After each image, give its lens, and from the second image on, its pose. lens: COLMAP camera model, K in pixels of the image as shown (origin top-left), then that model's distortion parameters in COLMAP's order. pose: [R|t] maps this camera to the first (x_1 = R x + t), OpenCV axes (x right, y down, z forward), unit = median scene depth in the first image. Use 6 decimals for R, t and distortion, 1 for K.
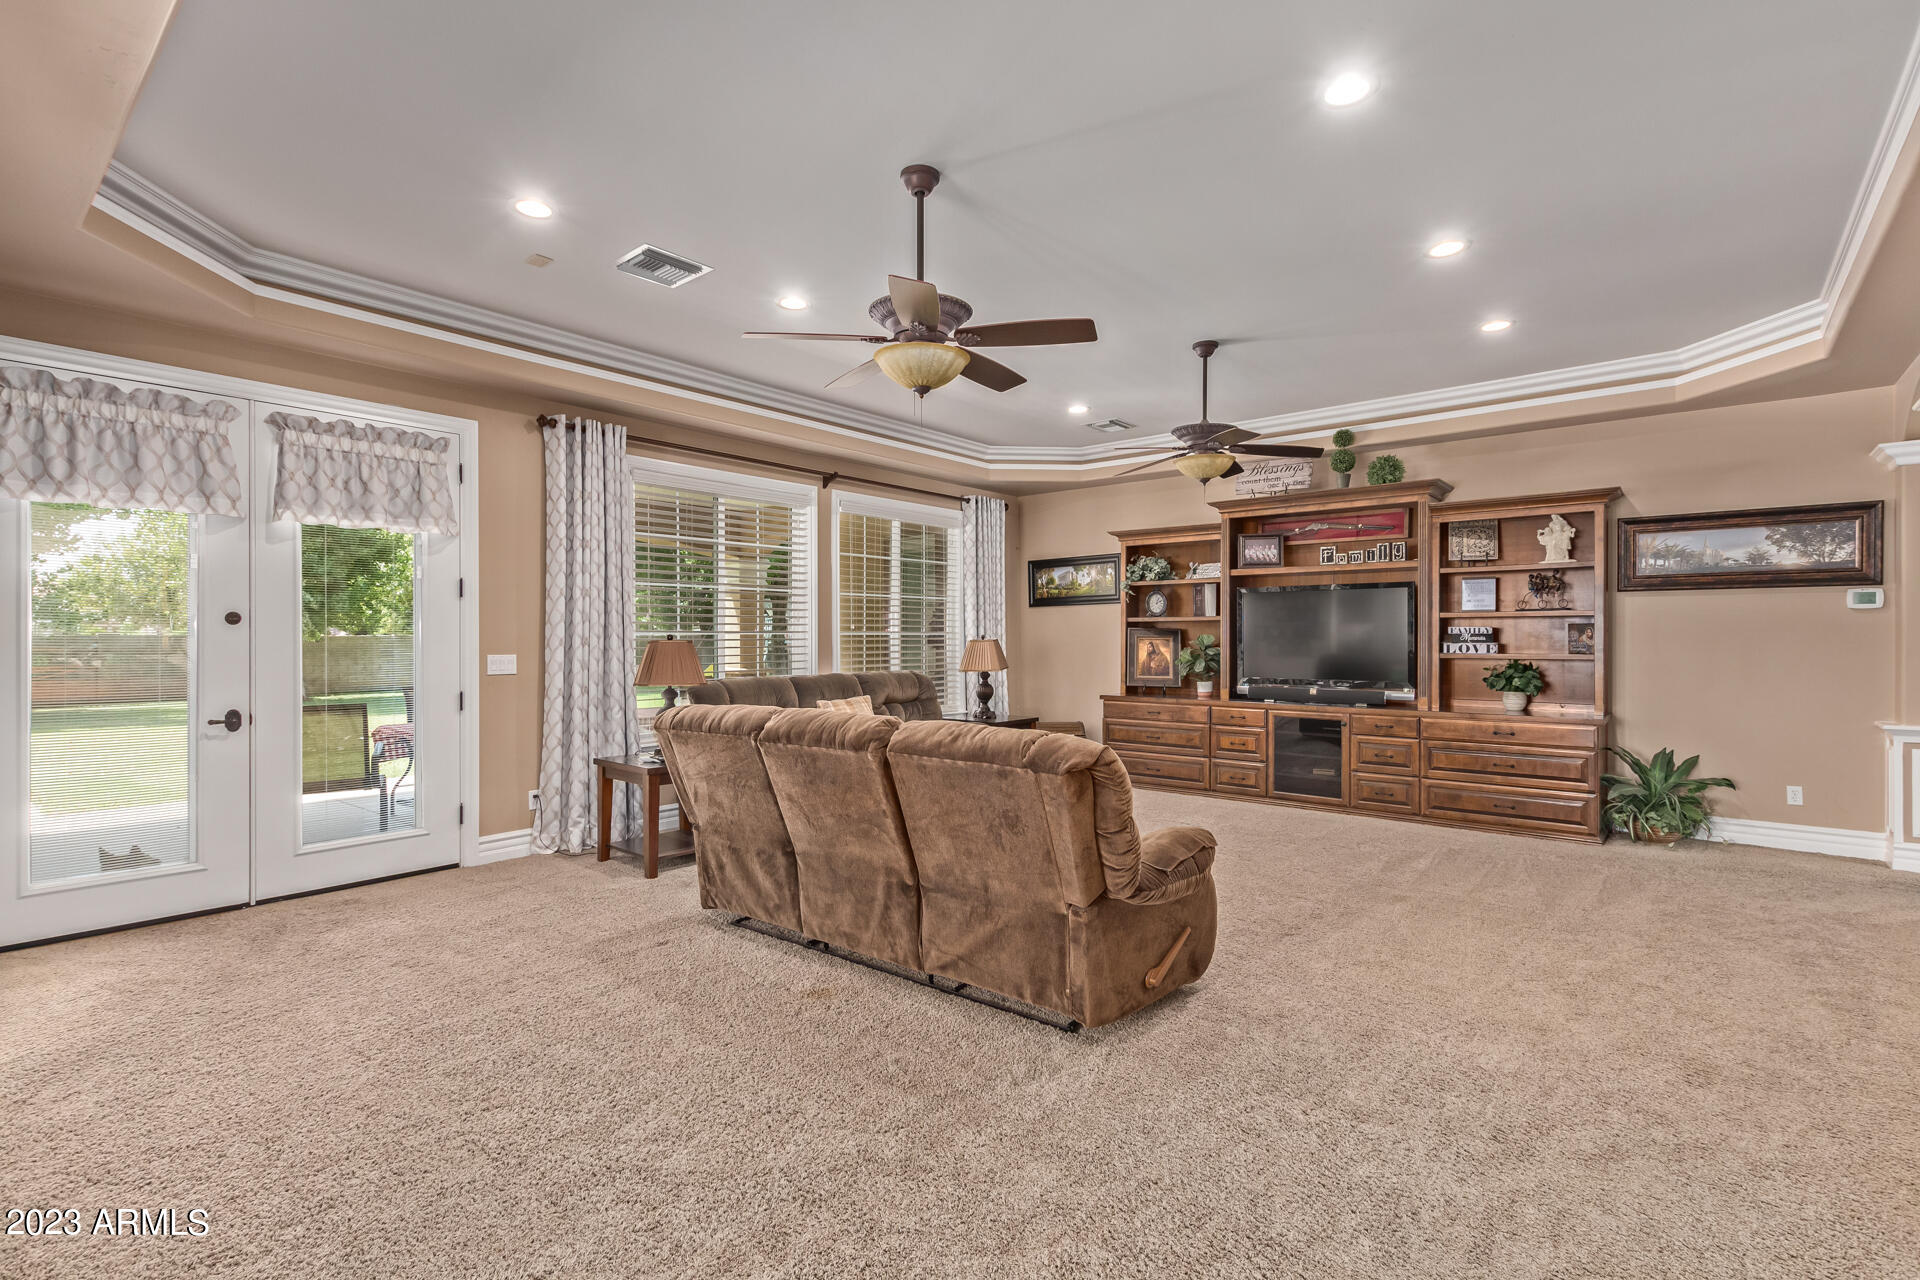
lens RADIAL K [[888.0, 0, 974.8], [0, 888.0, 641.2], [0, 0, 1]] dist [0.007956, 0.000617]
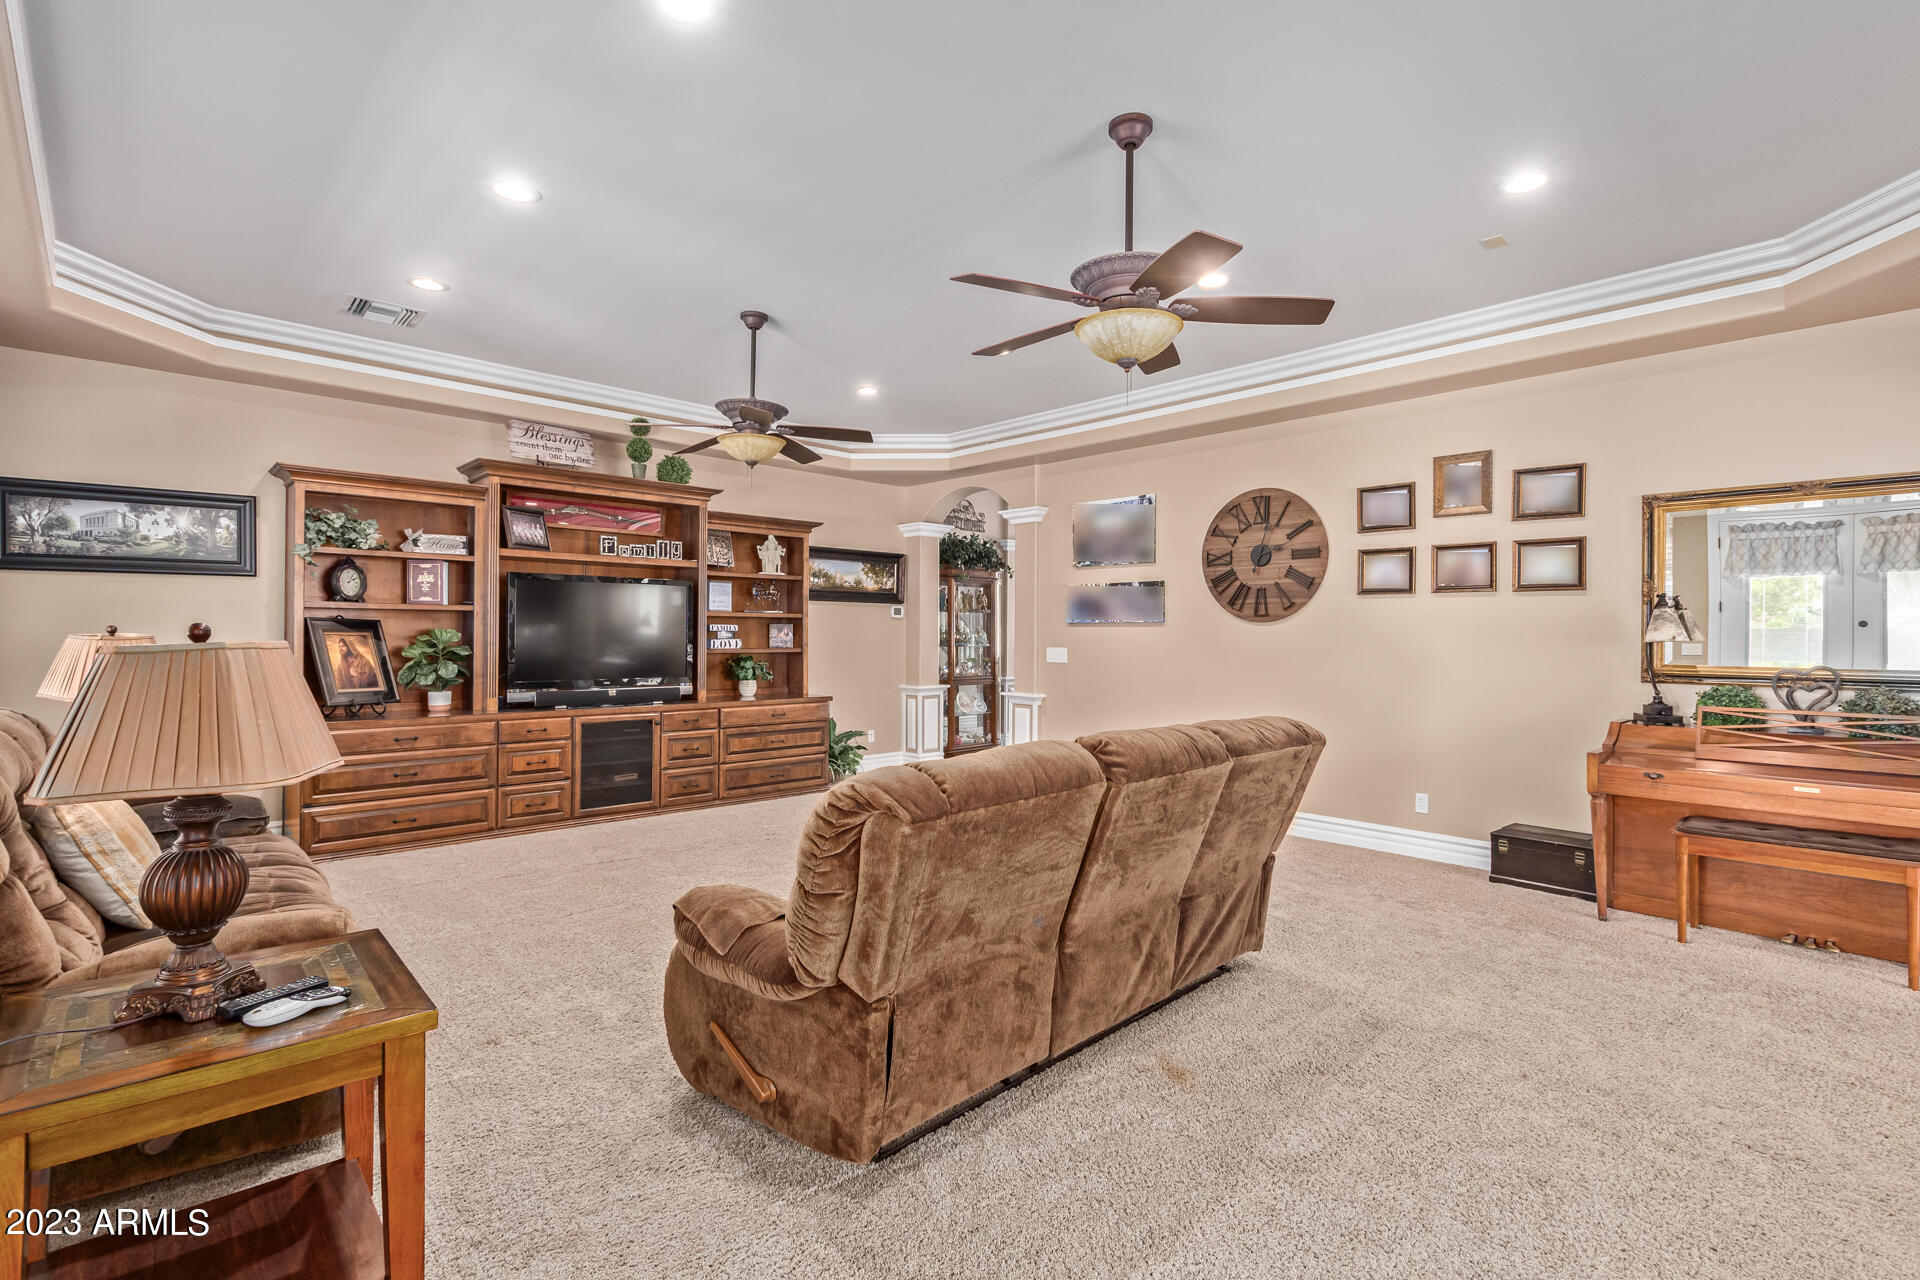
lens RADIAL K [[888.0, 0, 964.6], [0, 888.0, 634.2], [0, 0, 1]] dist [0.007956, 0.000617]
pose [[0.124739, 0.000191, 0.992190, -0.487614], [-0.004105, 0.999992, 0.000324, -0.005575], [-0.992181, -0.004114, 0.124739, 0.522853]]
